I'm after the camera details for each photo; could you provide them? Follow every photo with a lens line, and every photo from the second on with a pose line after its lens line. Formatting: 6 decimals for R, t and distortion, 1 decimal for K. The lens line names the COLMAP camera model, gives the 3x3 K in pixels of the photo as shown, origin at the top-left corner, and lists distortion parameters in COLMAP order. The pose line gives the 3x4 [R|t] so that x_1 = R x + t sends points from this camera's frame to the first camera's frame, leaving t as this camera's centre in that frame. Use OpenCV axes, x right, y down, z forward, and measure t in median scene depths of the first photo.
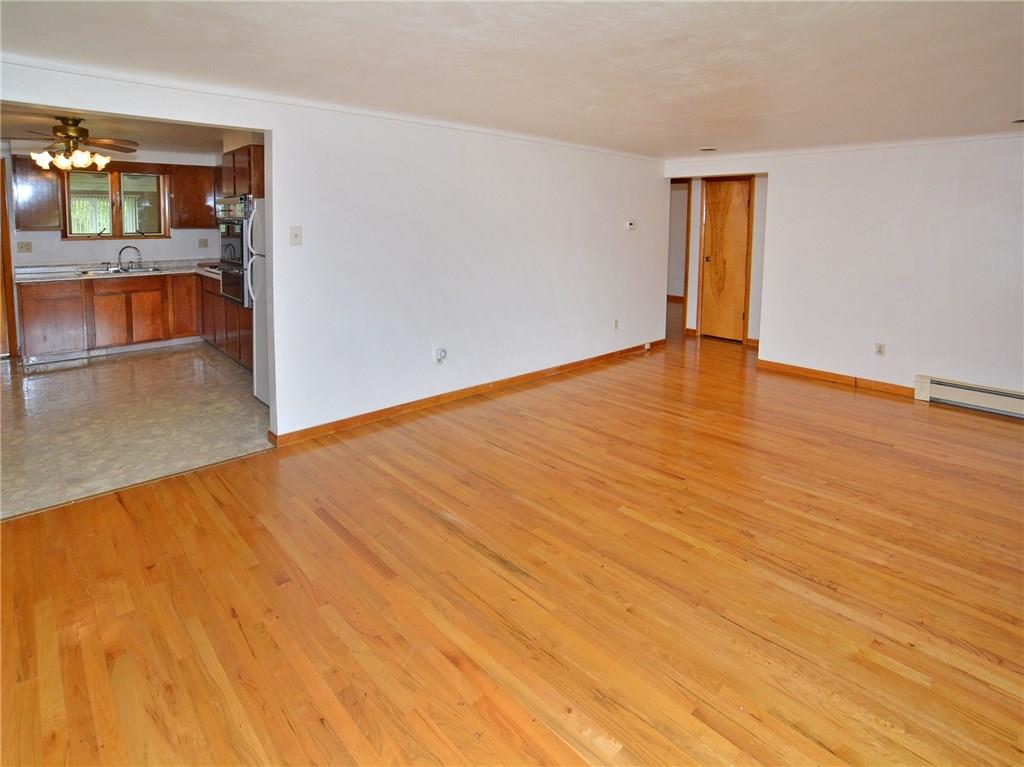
lens RADIAL K [[542.1, 0, 516.0], [0, 542.1, 377.8], [0, 0, 1]] dist [-0.030003, 0.000681]
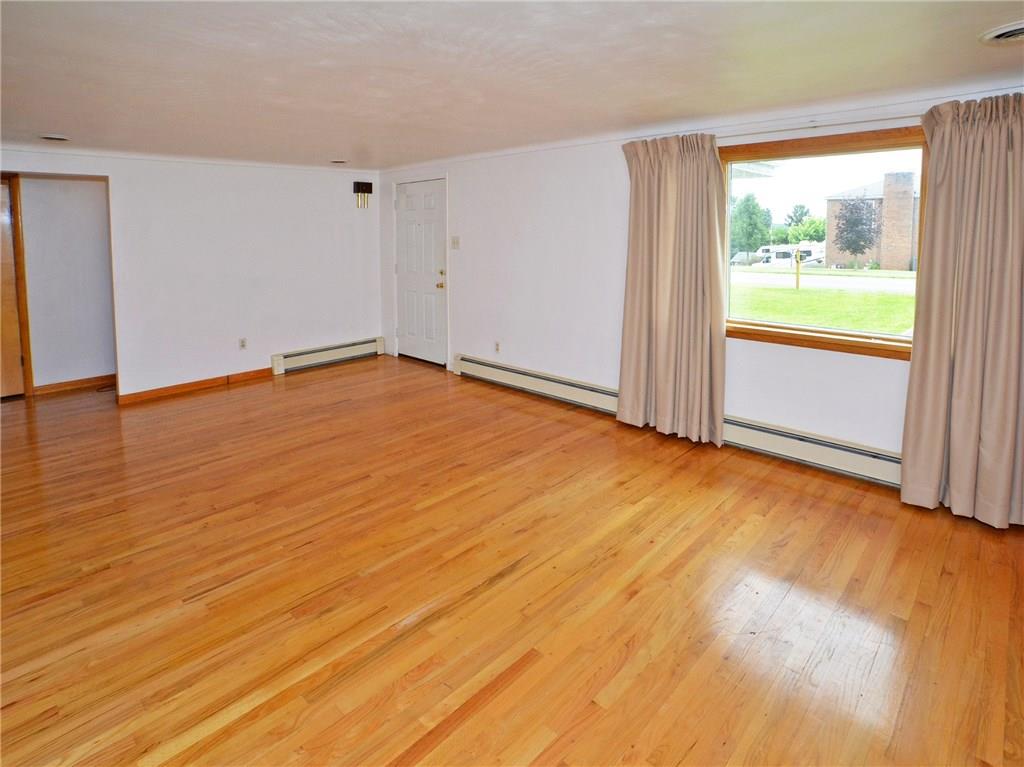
lens RADIAL K [[542.1, 0, 520.9], [0, 542.1, 385.8], [0, 0, 1]] dist [-0.030003, 0.000681]
pose [[-0.073881, -0.280480, 0.957012, -0.814290], [0.277012, 0.916099, 0.289874, -0.238605], [-0.958022, 0.286520, 0.010014, 0.786163]]
